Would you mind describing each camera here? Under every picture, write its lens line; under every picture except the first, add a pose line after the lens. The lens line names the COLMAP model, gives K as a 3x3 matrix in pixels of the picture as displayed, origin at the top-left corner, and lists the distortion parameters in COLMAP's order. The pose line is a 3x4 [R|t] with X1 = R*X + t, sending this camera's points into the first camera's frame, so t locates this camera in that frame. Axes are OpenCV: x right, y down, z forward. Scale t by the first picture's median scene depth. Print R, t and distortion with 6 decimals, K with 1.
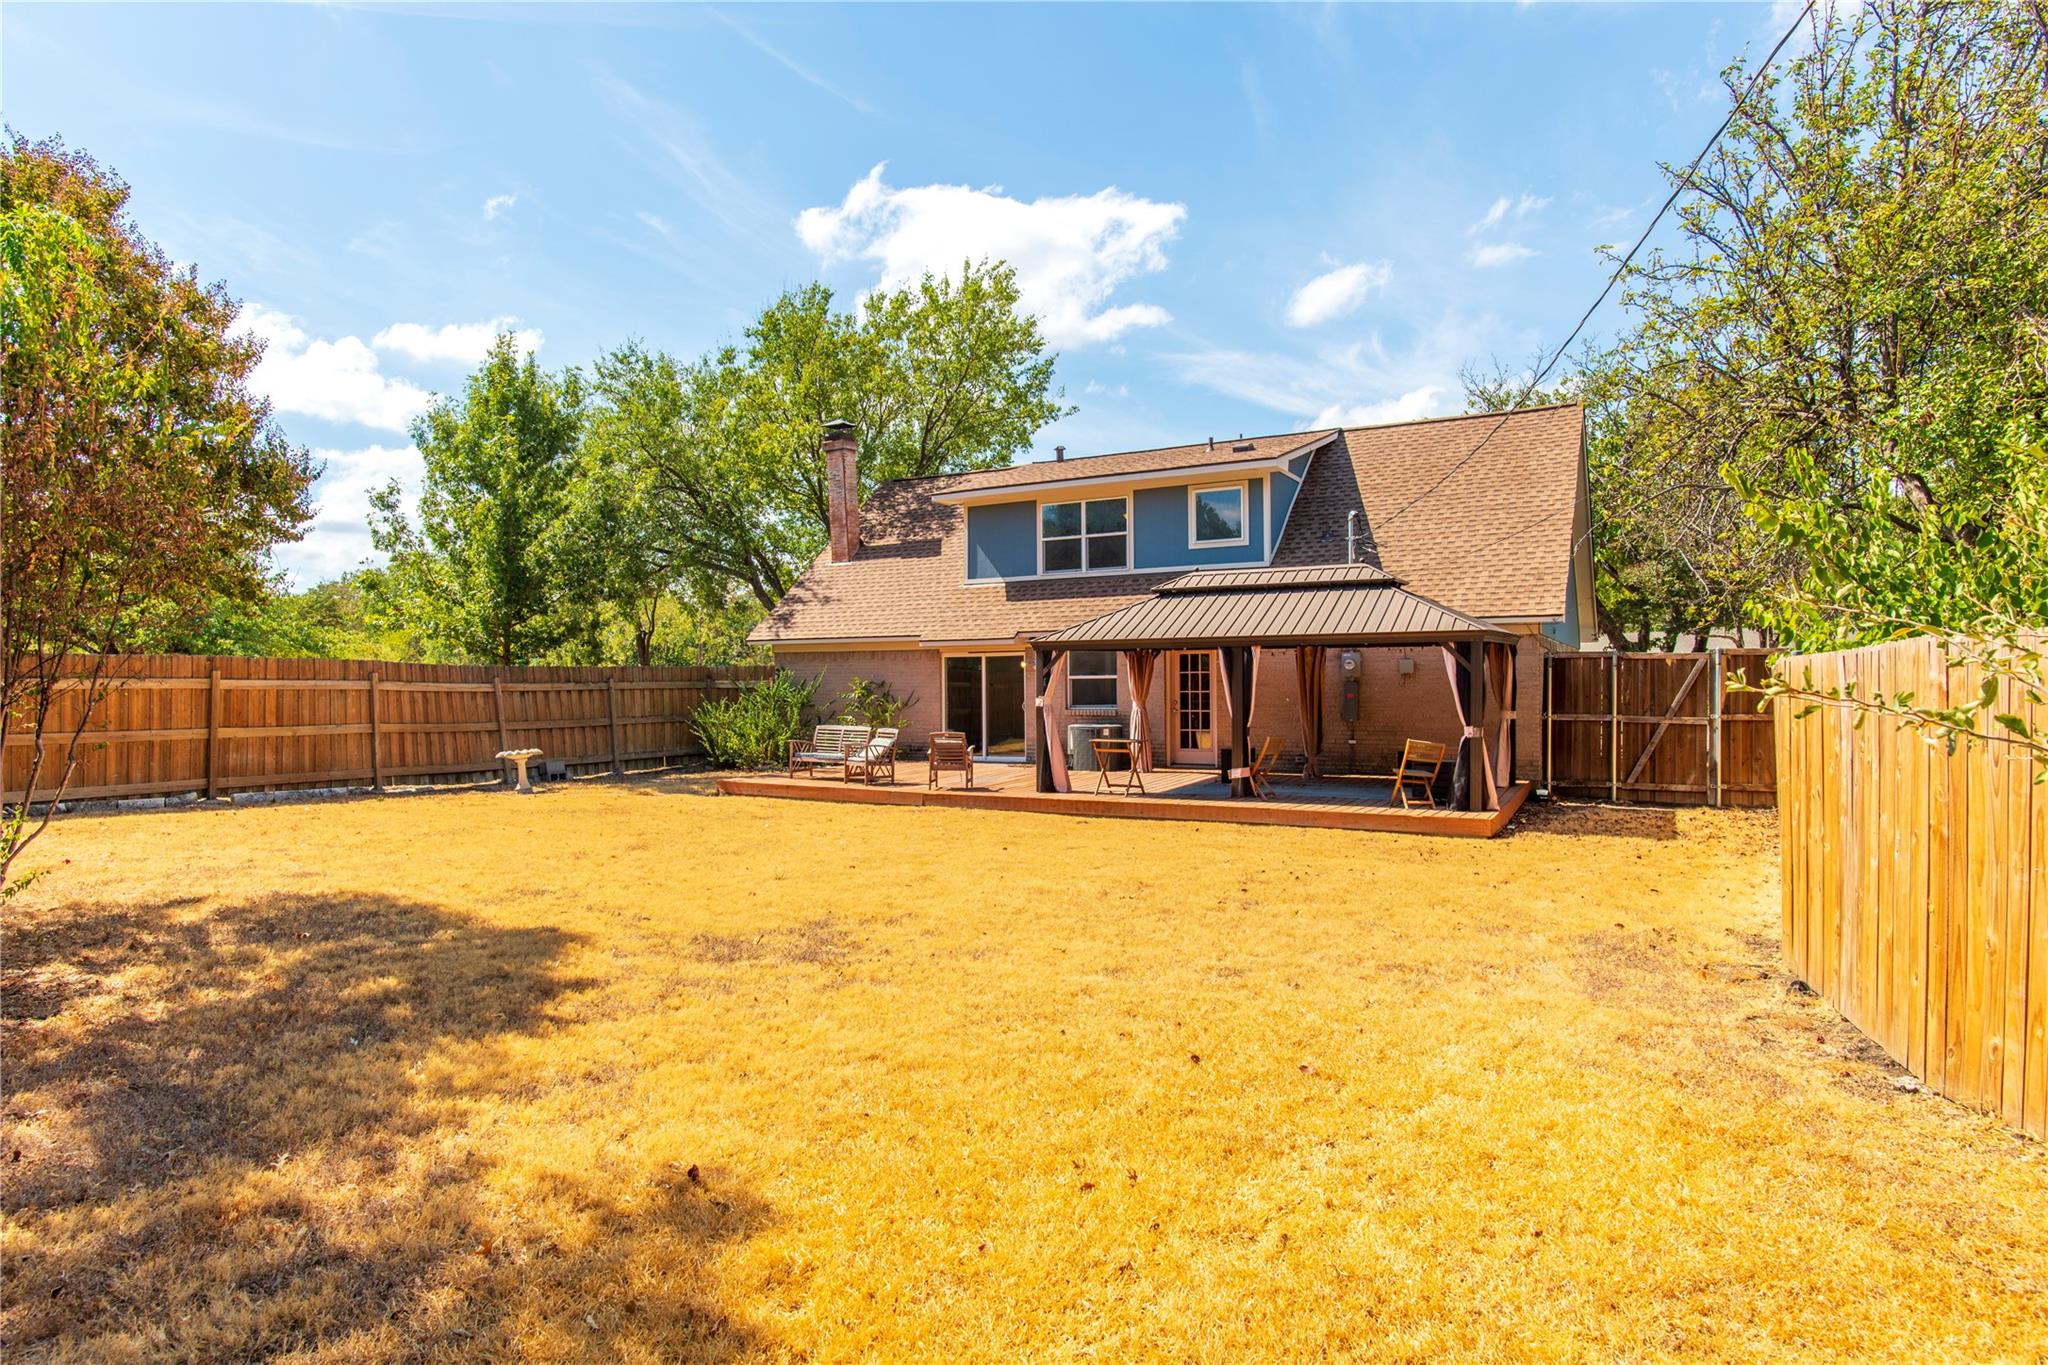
lens RADIAL K [[1175.9, 0, 1050.0], [0, 1175.9, 673.1], [0, 0, 1]] dist [-0.005850, 0.000612]
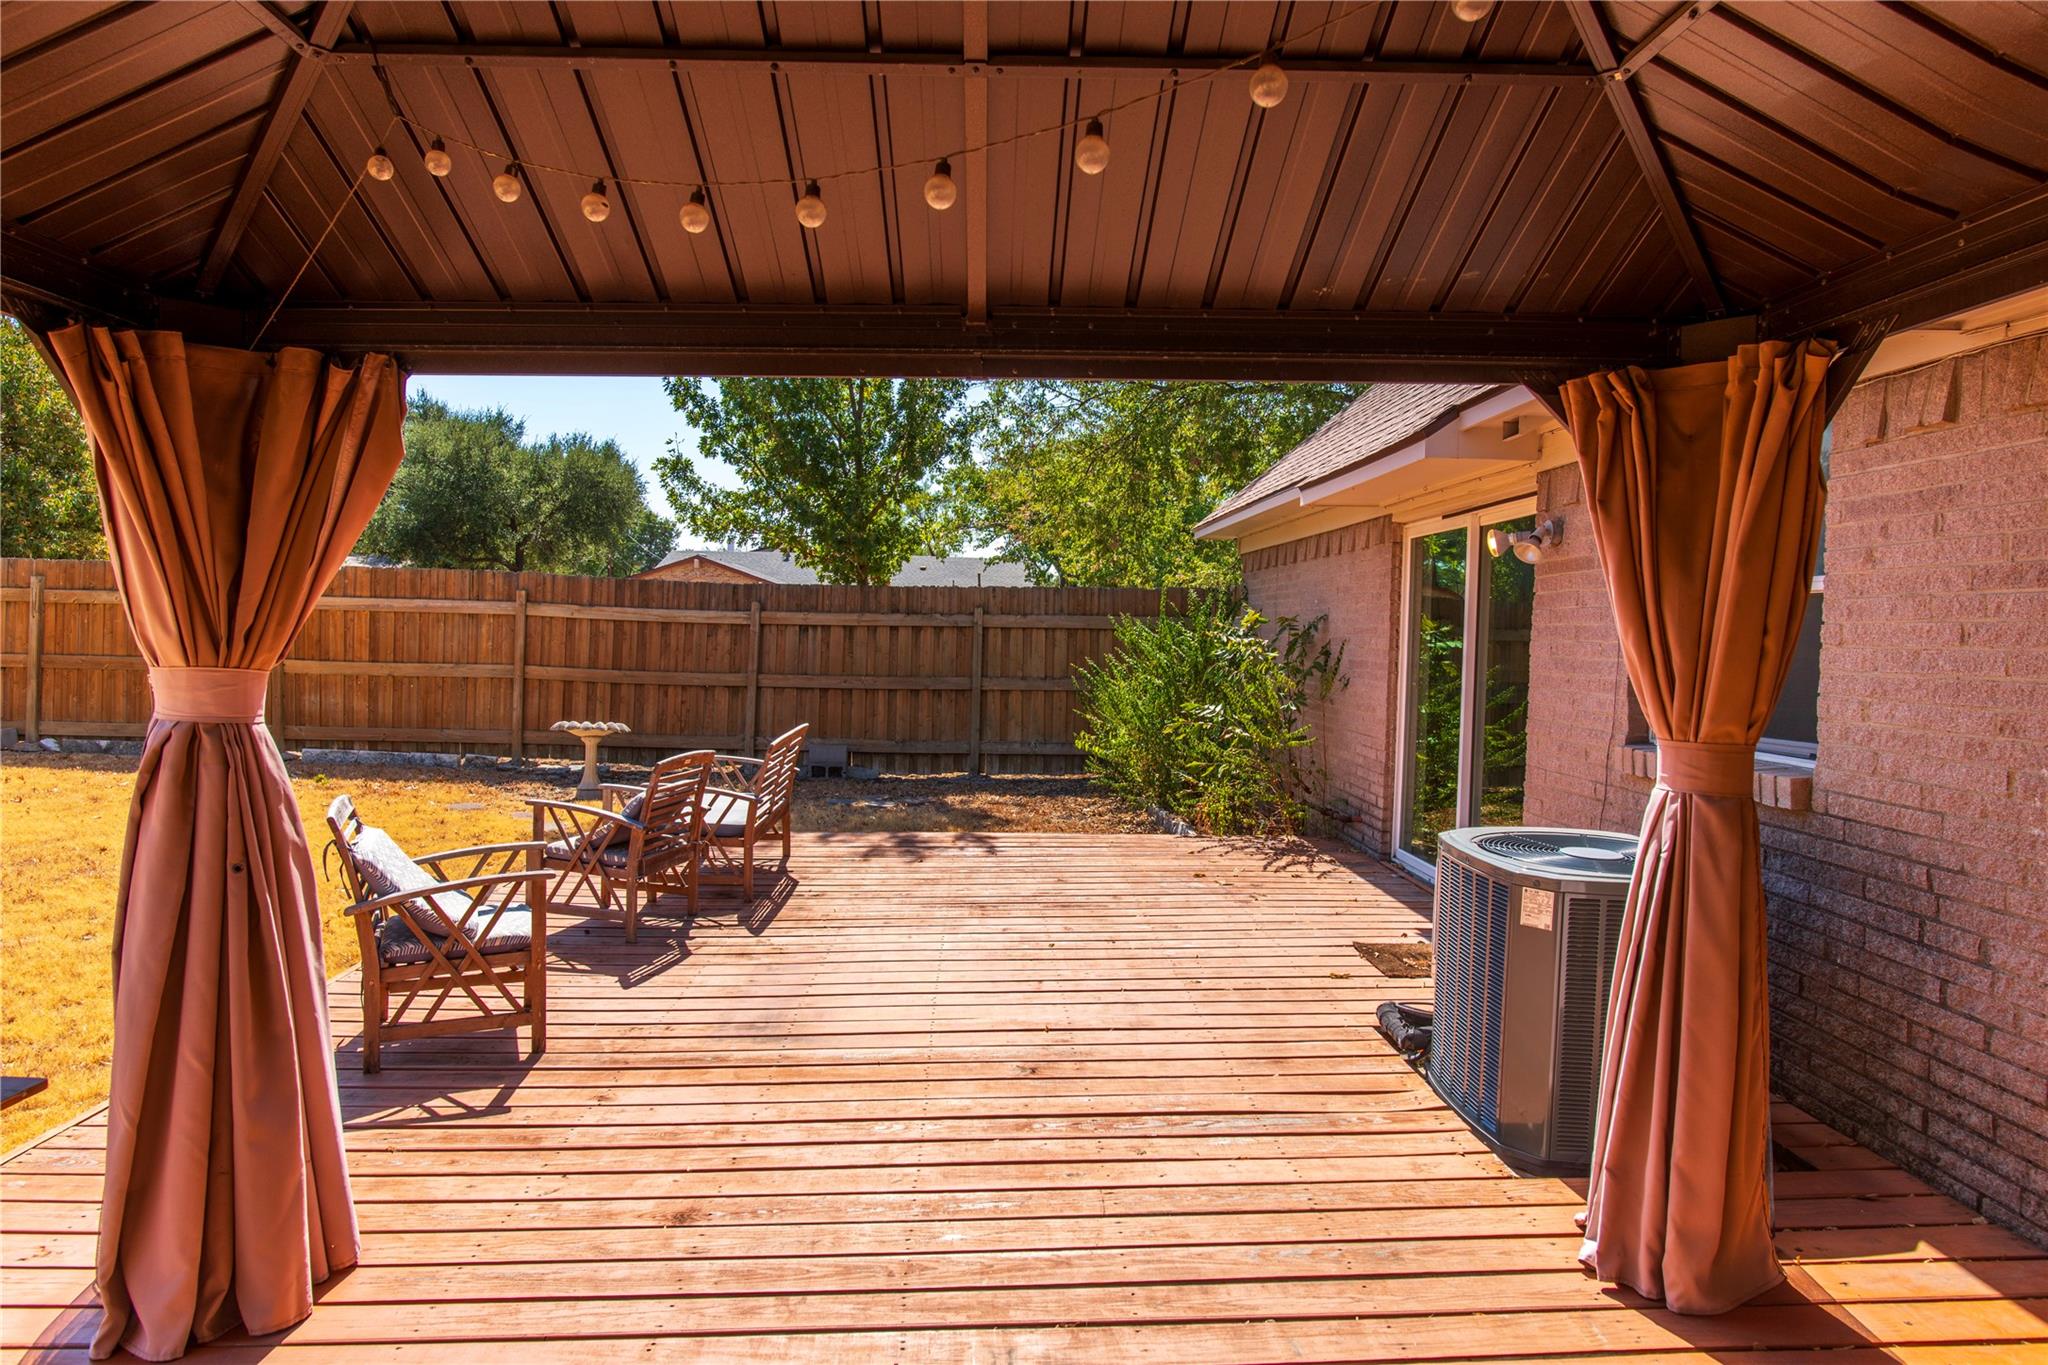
lens RADIAL K [[1175.9, 0, 1050.0], [0, 1175.9, 673.1], [0, 0, 1]] dist [-0.005850, 0.000612]
pose [[0.503052, 0.047568, -0.862946, 0.142105], [-0.015464, 0.998820, 0.046043, 0.009644], [0.864118, -0.009817, 0.503193, 0.774898]]
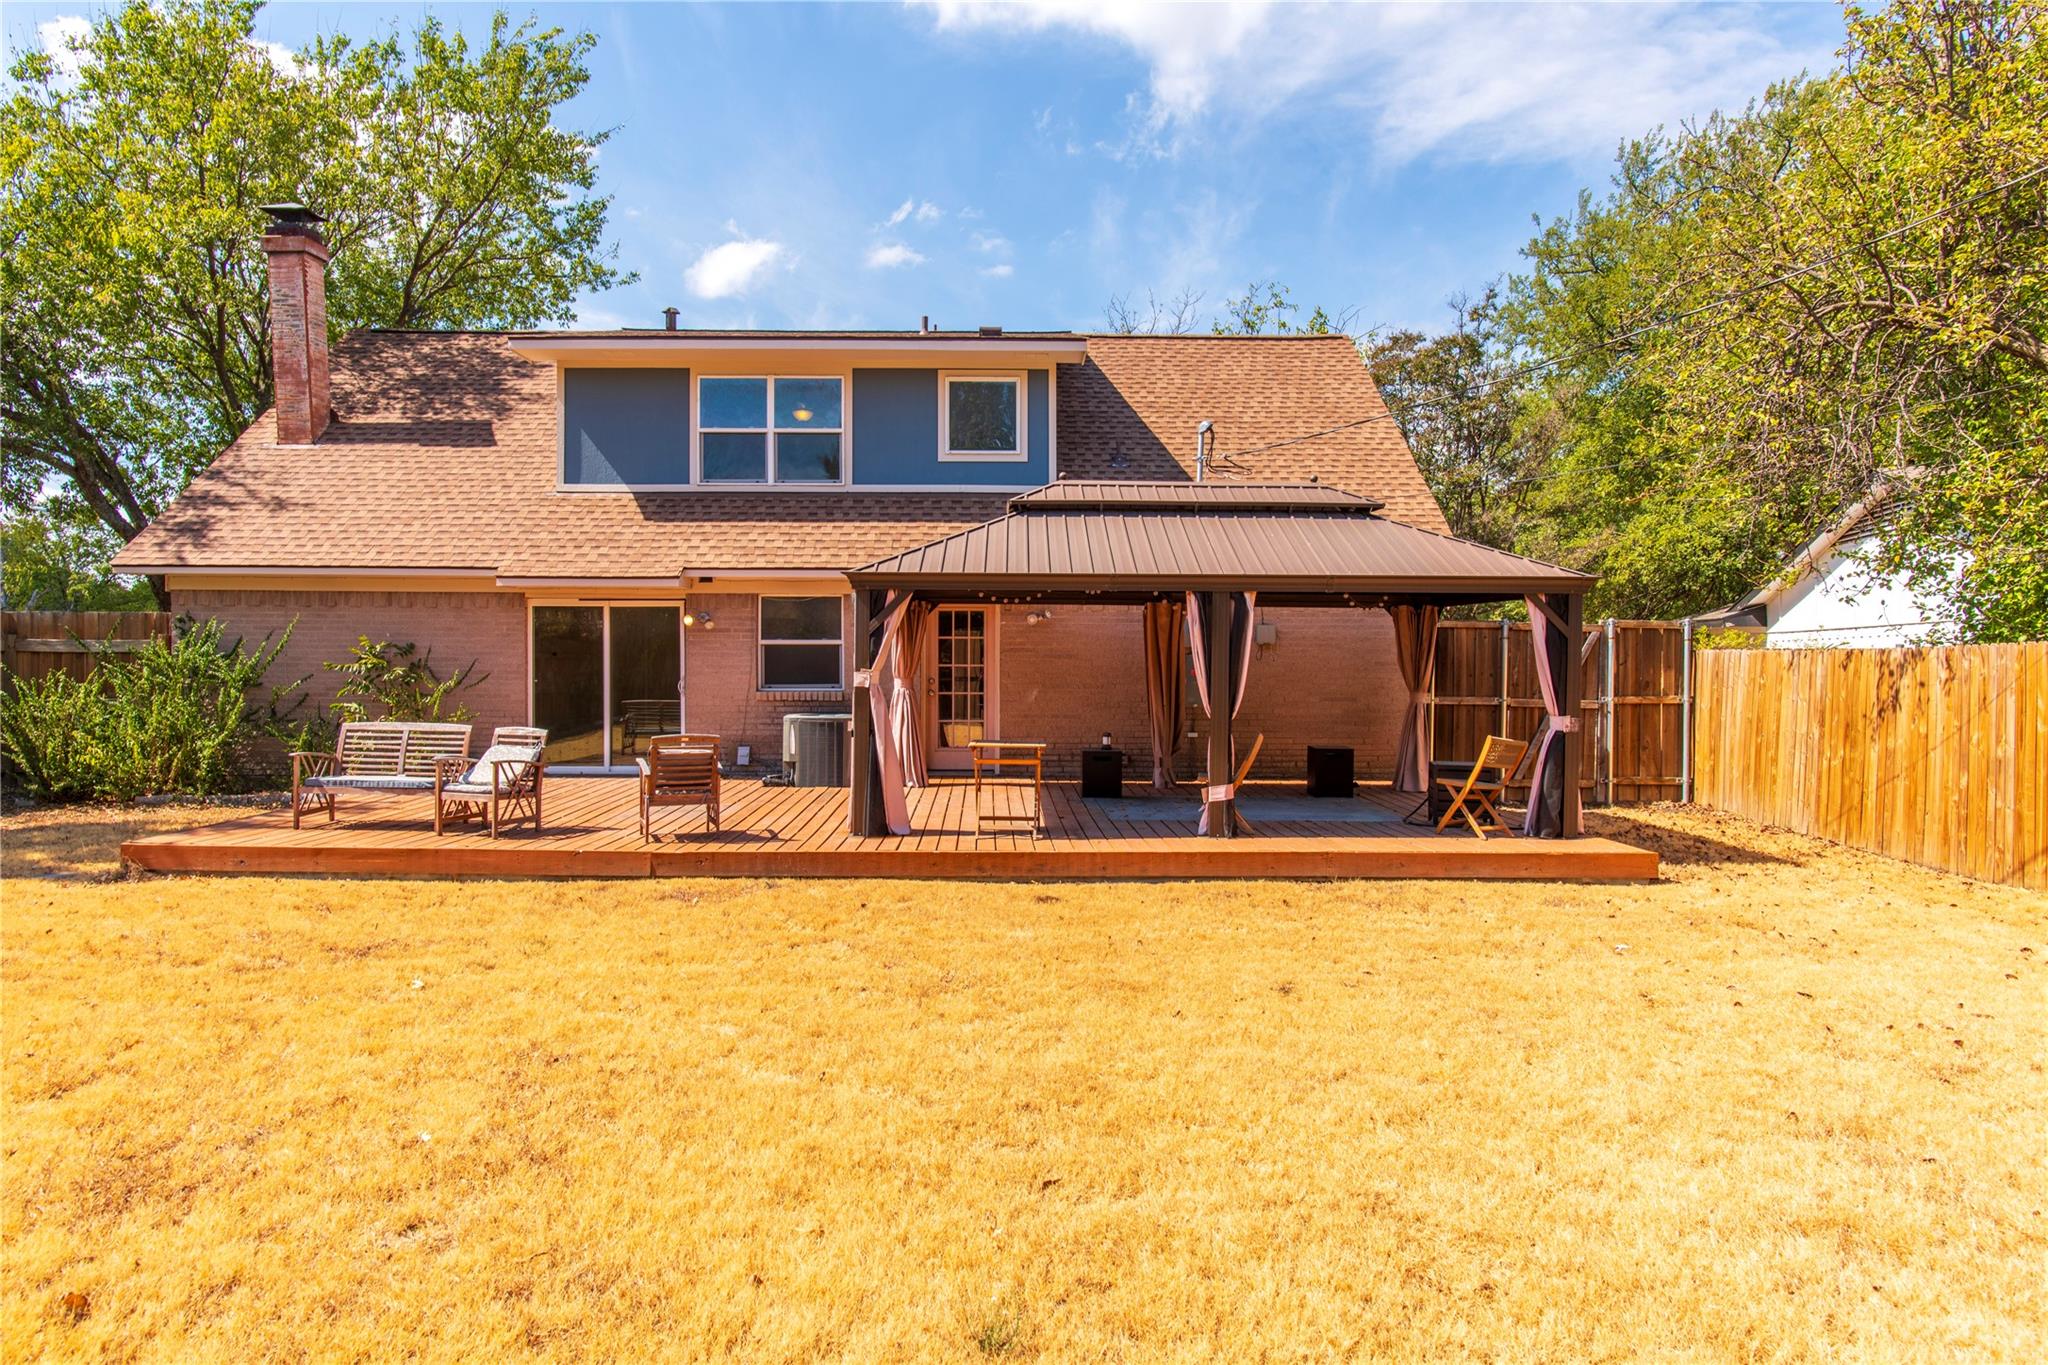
lens RADIAL K [[1175.9, 0, 1050.0], [0, 1175.9, 673.1], [0, 0, 1]] dist [-0.005850, 0.000612]
pose [[0.873261, 0.006090, 0.487214, -0.156015], [-0.014365, 0.999809, 0.013249, 0.009584], [-0.487041, -0.018568, 0.873182, 0.343545]]
